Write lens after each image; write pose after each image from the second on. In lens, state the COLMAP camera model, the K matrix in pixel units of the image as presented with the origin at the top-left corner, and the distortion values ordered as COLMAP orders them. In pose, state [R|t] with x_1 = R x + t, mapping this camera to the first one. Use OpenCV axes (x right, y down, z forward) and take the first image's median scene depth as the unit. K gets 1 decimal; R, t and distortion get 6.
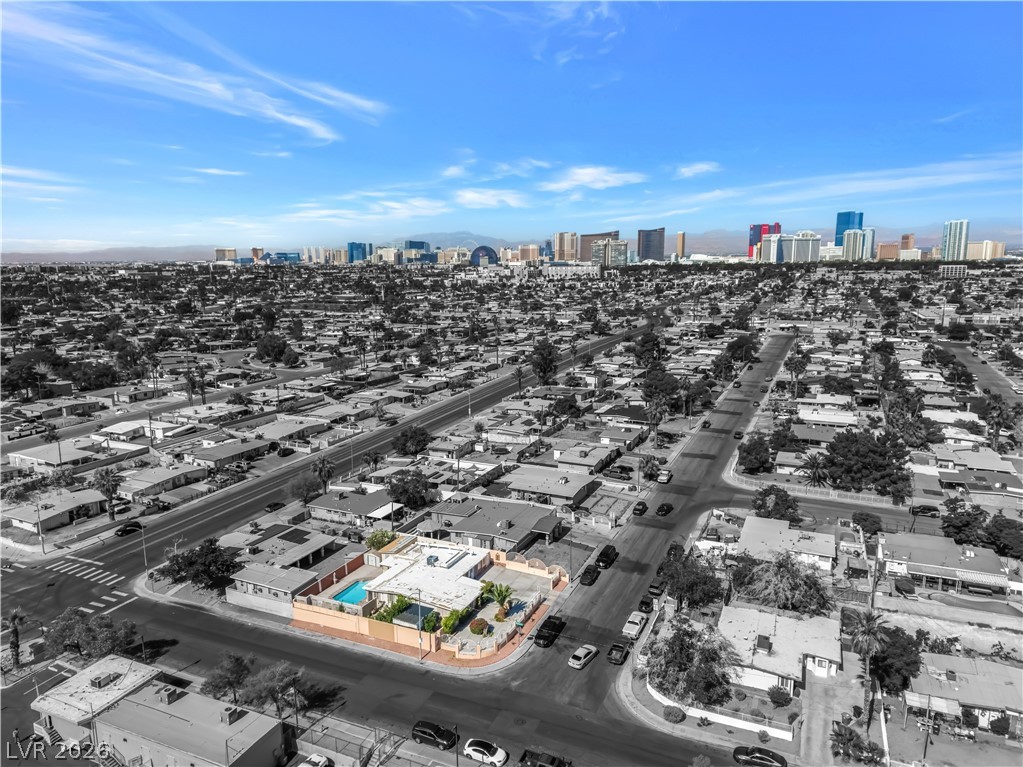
lens RADIAL K [[686.8, 0, 511.5], [0, 686.8, 383.5], [0, 0, 1]] dist [0.055527, -0.065104]
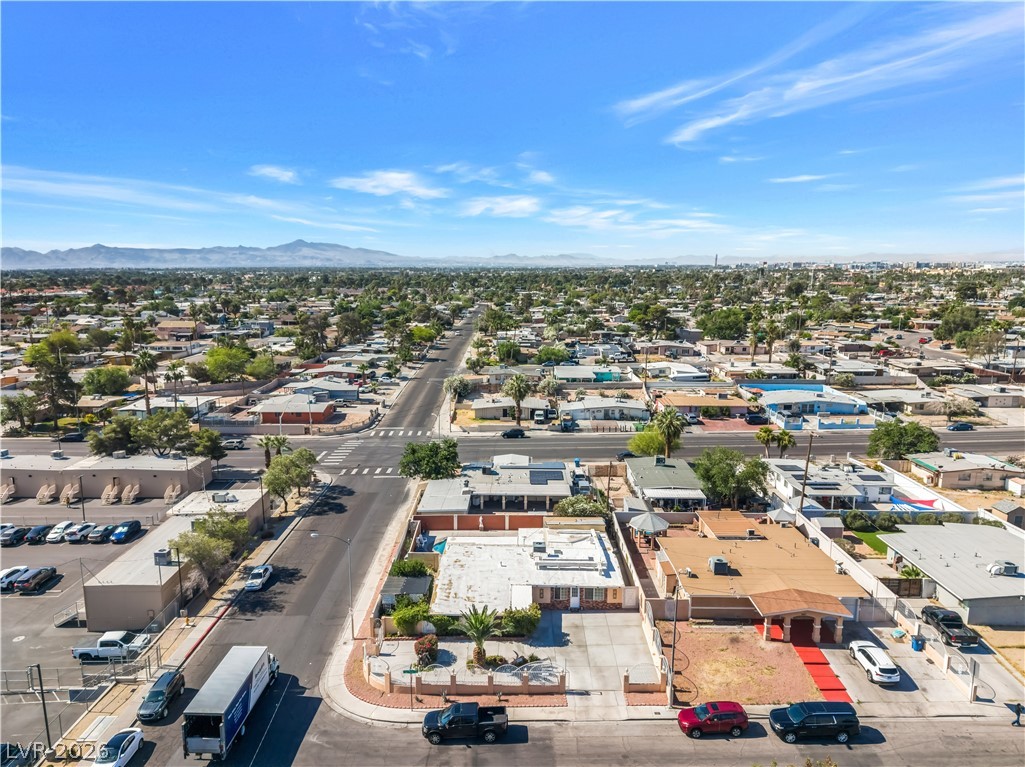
lens RADIAL K [[688.2, 0, 512.5], [0, 688.2, 383.5], [0, 0, 1]] dist [0.055527, -0.065104]
pose [[0.421096, 0.161790, -0.892470, 0.333728], [-0.164352, 0.981285, 0.100345, 0.032934], [0.892002, 0.104424, 0.439805, 0.523591]]
